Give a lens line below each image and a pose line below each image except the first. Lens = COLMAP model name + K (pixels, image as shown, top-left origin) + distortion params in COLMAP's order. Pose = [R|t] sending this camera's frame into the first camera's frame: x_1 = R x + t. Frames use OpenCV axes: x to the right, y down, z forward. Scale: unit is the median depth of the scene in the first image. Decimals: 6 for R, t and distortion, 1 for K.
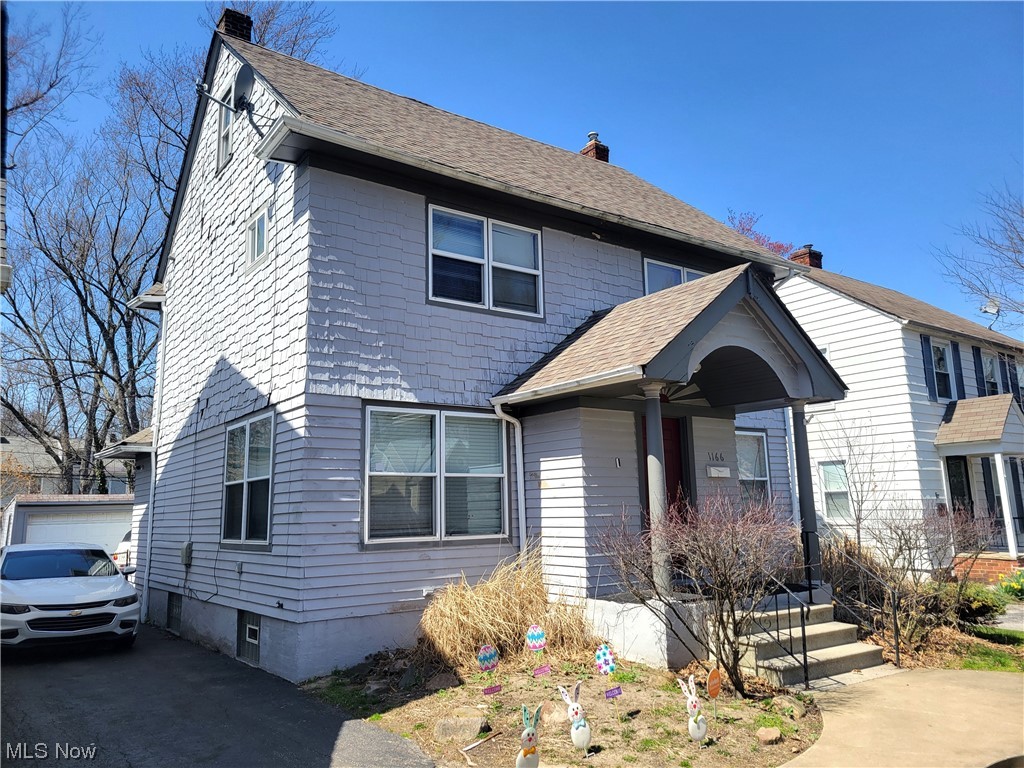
lens RADIAL K [[772.3, 0, 512.5], [0, 772.3, 377.3], [0, 0, 1]] dist [0.037701, -0.003131]
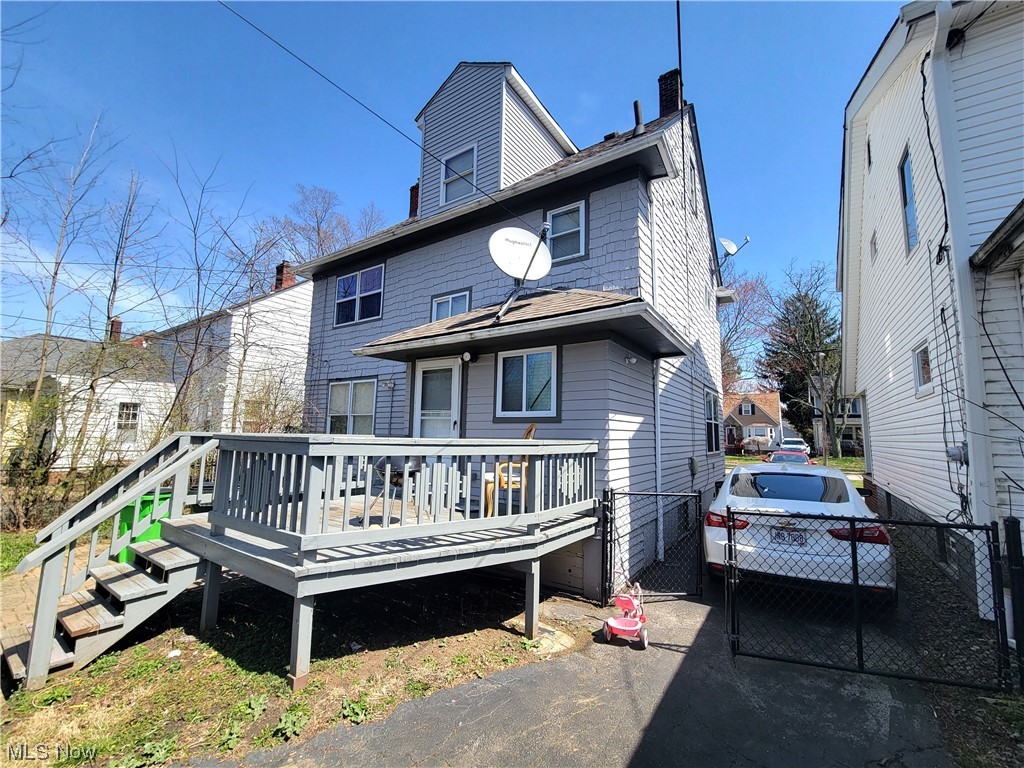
lens RADIAL K [[420.8, 0, 518.7], [0, 420.8, 385.4], [0, 0, 1]] dist [0.004447, -0.000033]
pose [[0.344644, -0.079364, -0.935373, 1.043601], [0.127317, 0.991165, -0.037187, 0.148053], [0.930060, -0.106272, 0.351703, 1.026204]]
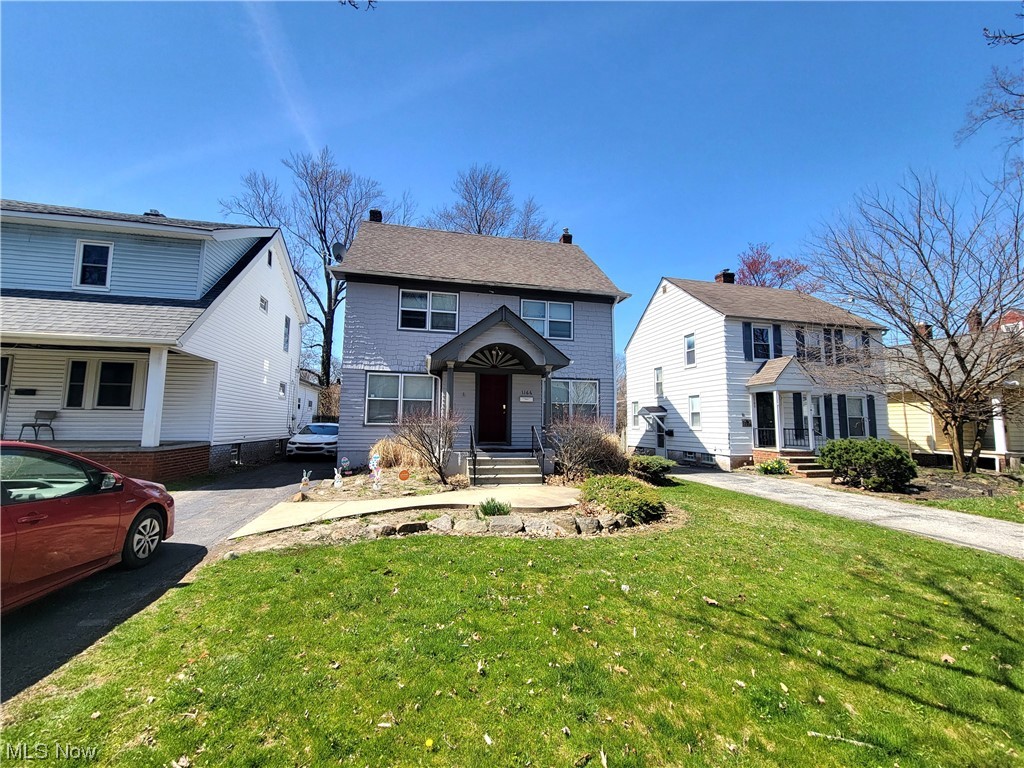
lens RADIAL K [[420.8, 0, 518.7], [0, 420.8, 385.4], [0, 0, 1]] dist [0.004447, -0.000033]
pose [[0.920380, -0.005089, -0.390992, 0.756189], [0.036896, 0.996584, 0.073881, -0.005600], [0.389281, -0.082425, 0.917424, -0.097565]]
